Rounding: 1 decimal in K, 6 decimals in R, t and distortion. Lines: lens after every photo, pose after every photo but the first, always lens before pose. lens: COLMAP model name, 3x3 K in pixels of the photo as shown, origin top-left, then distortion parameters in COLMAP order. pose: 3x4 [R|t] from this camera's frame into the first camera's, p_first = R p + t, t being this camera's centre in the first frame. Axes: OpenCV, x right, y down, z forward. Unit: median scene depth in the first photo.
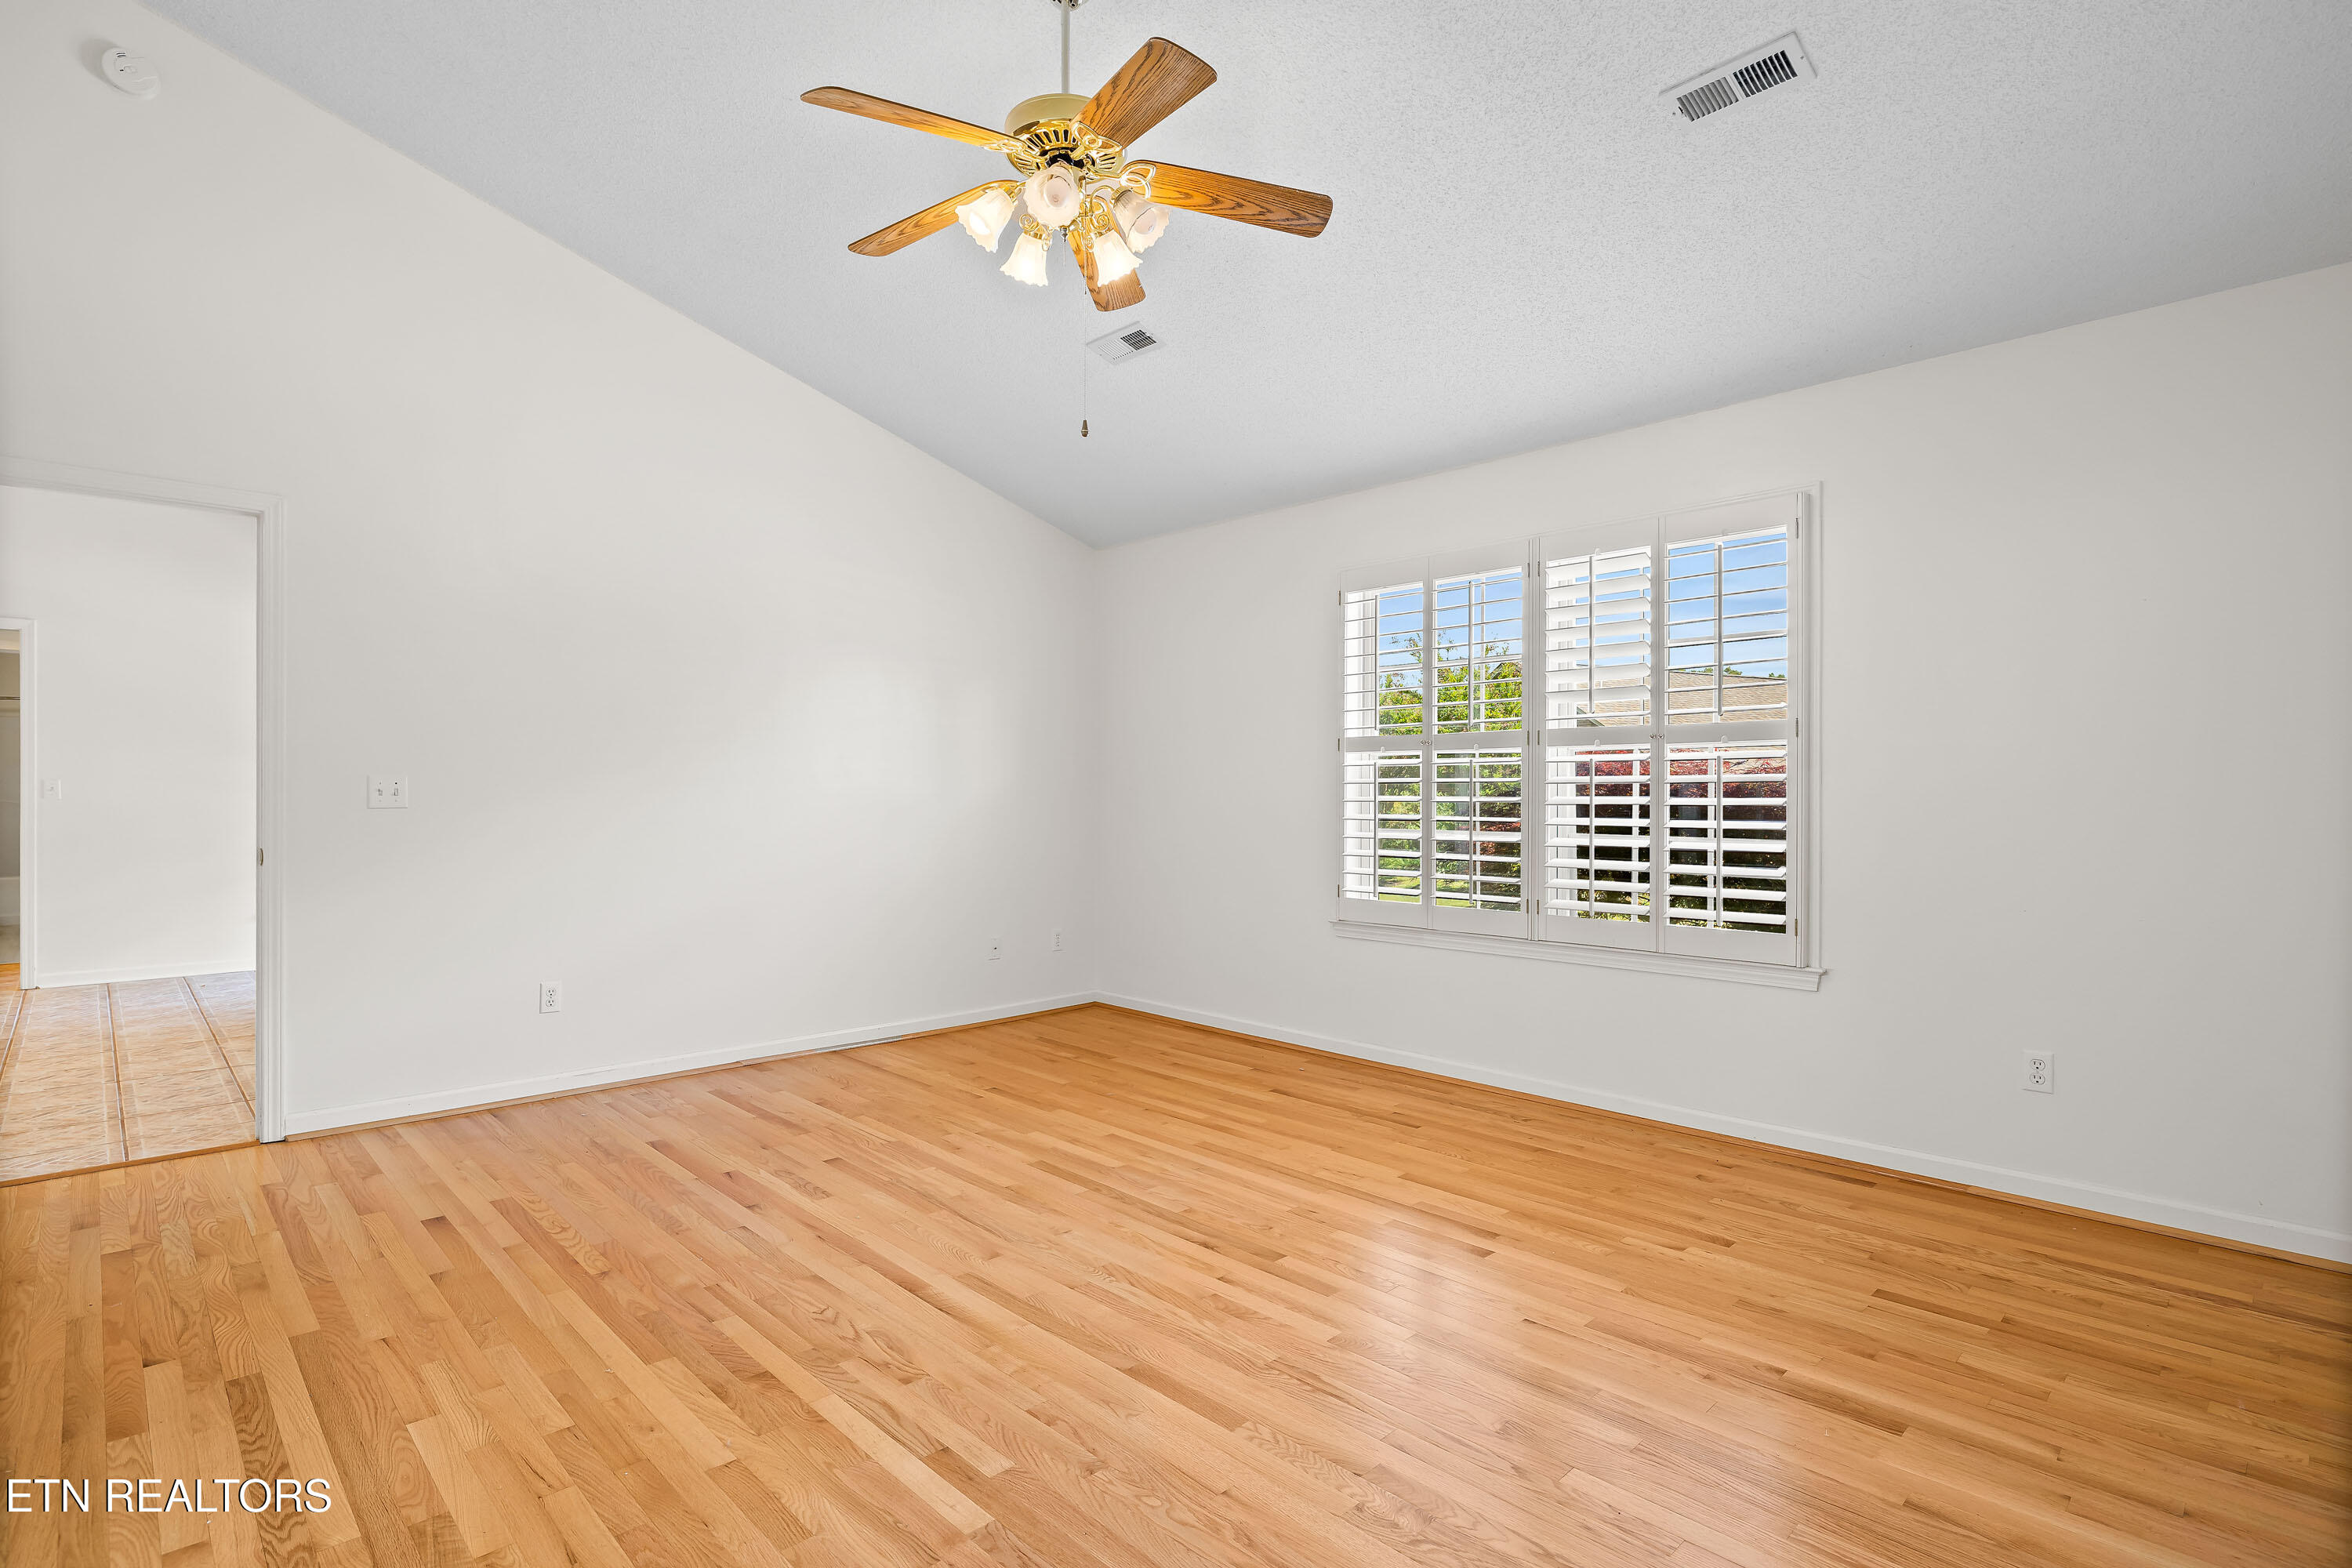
lens RADIAL K [[1162.0, 0, 1166.0], [0, 1162.0, 798.2], [0, 0, 1]] dist [0.005620, 0.000518]
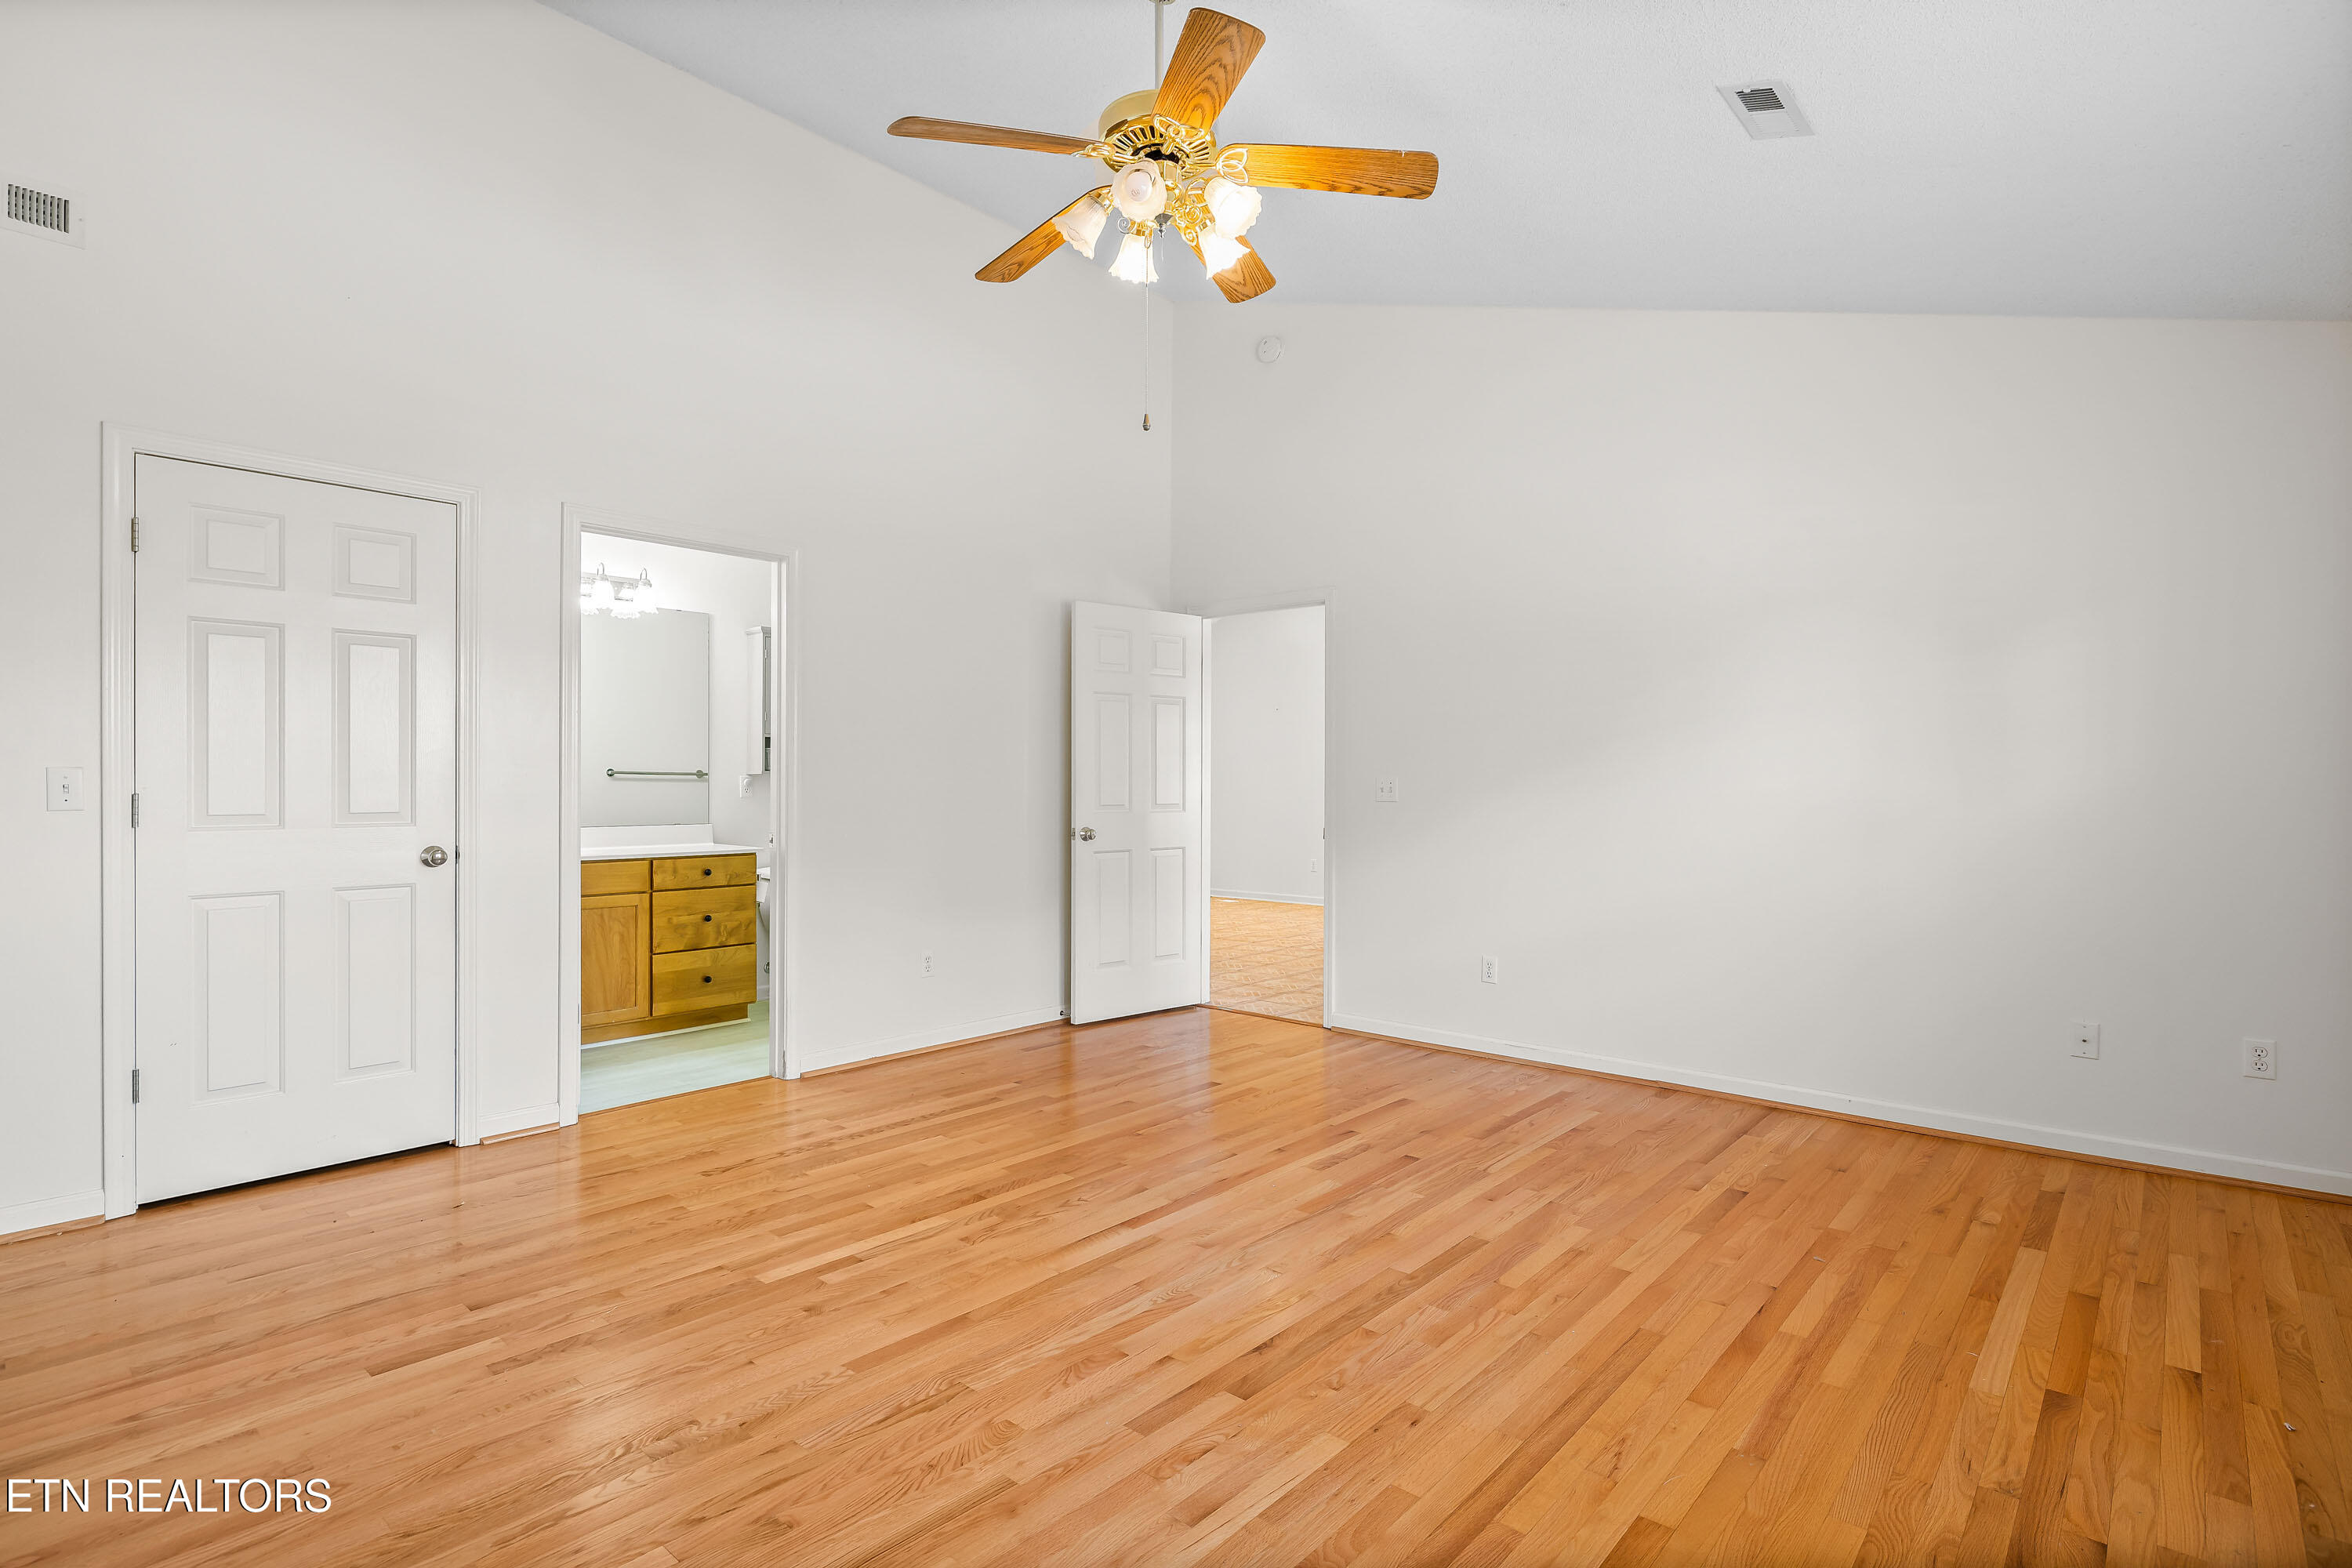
lens RADIAL K [[1162.0, 0, 1178.9], [0, 1162.0, 786.8], [0, 0, 1]] dist [0.005620, 0.000518]
pose [[0.052371, -0.005640, -0.998612, 0.747347], [-0.002744, 0.999979, -0.005792, -0.001372], [0.998624, 0.003043, 0.052354, 0.795097]]
